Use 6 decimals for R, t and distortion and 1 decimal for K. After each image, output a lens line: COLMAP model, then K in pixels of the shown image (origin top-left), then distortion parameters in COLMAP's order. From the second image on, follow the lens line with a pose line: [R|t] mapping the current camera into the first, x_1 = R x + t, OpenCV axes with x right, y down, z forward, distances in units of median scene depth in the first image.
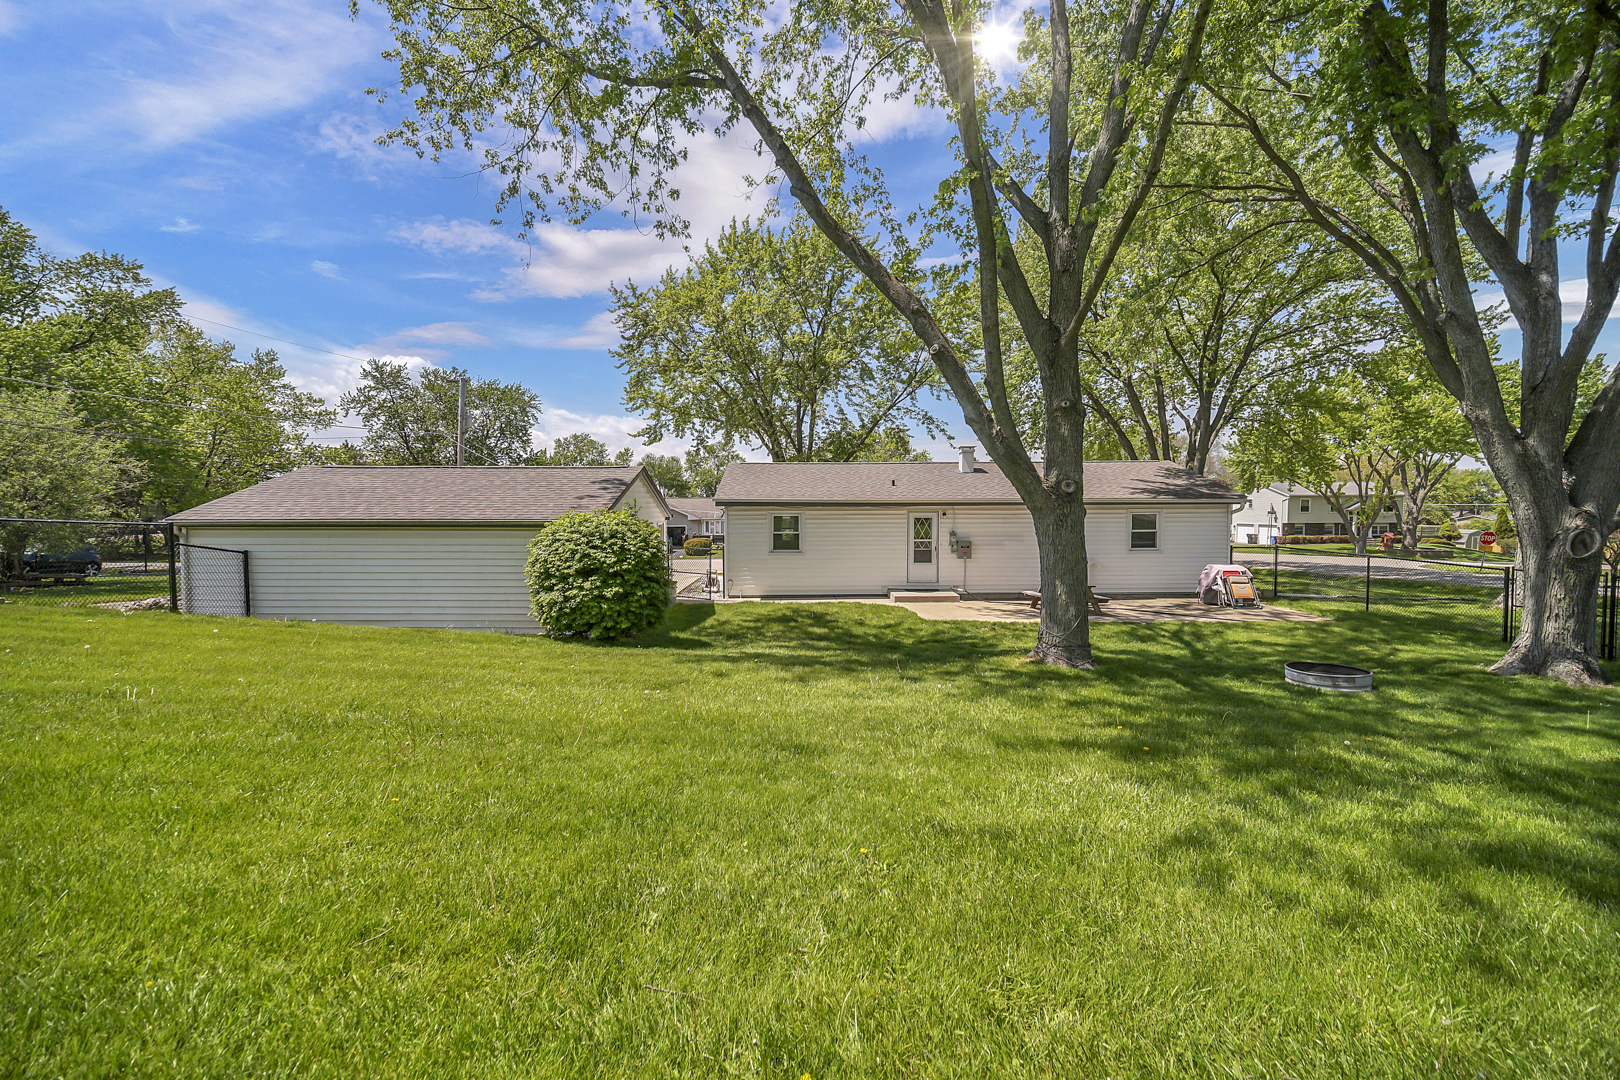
lens RADIAL K [[653.8, 0, 810.0], [0, 653.8, 540.0], [0, 0, 1]] dist [-0.001283, -0.000130]
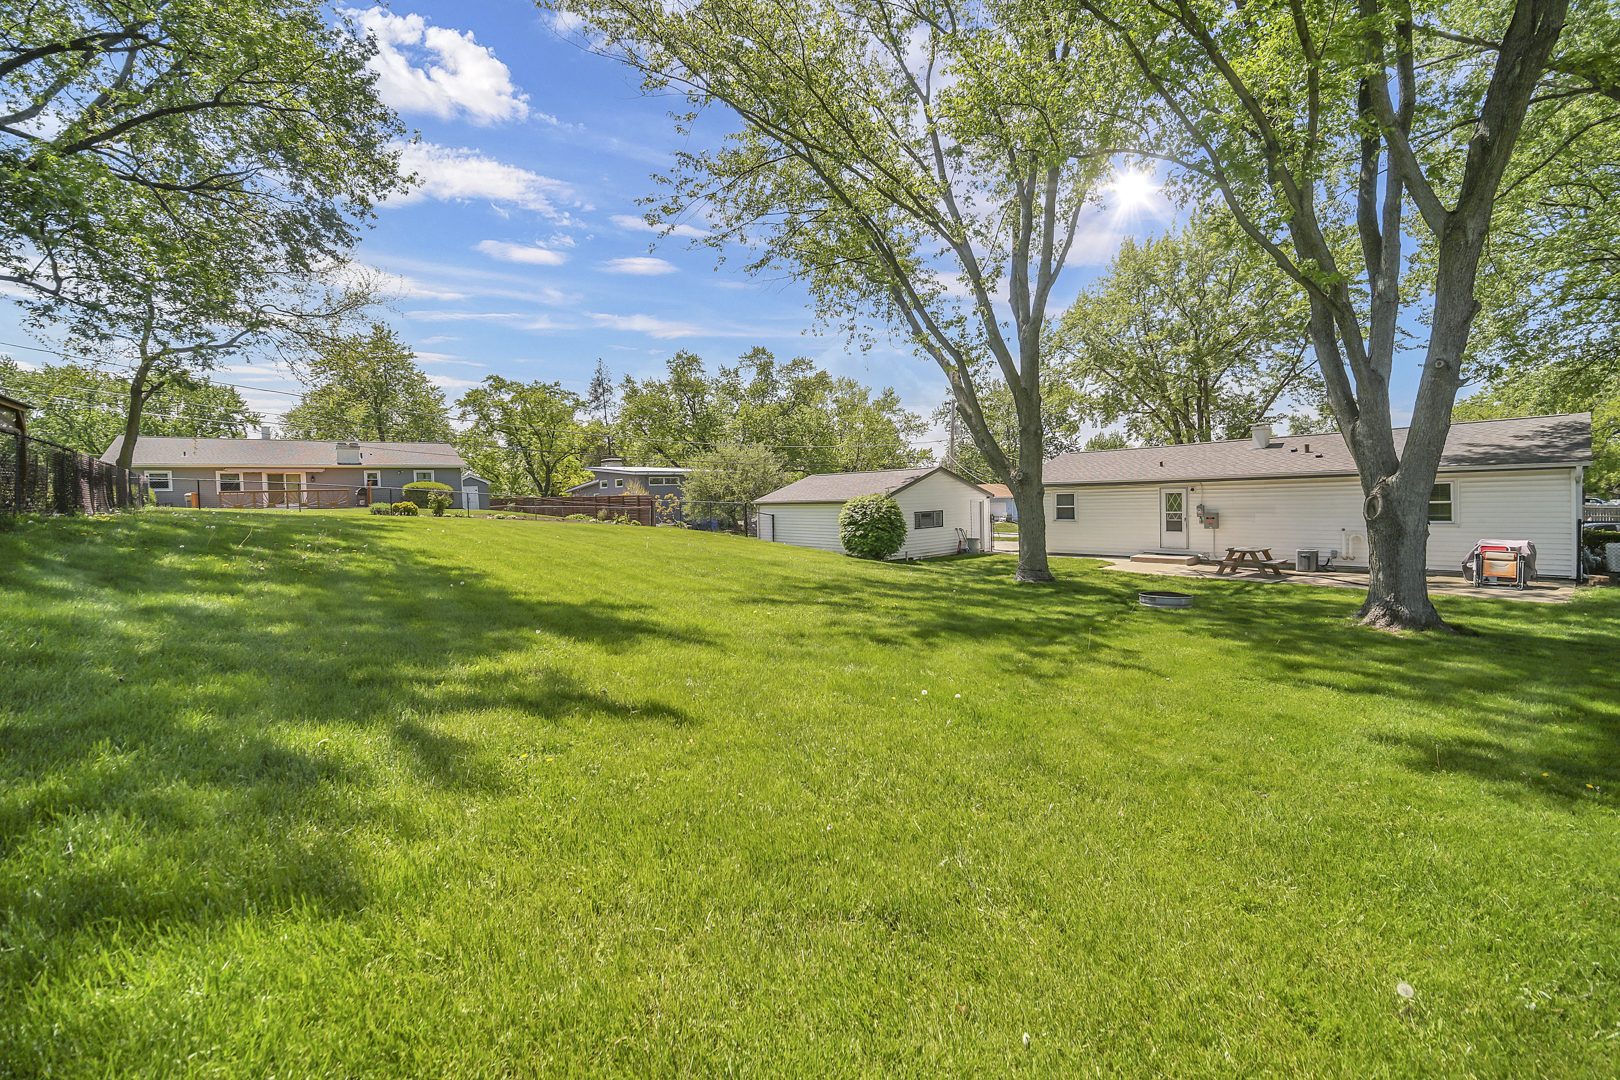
lens RADIAL K [[653.8, 0, 810.0], [0, 653.8, 540.0], [0, 0, 1]] dist [-0.001283, -0.000130]
pose [[0.629087, 0.035137, -0.776540, 0.687188], [-0.009133, 0.999243, 0.037815, 0.011953], [0.777281, -0.016697, 0.628932, -0.259612]]
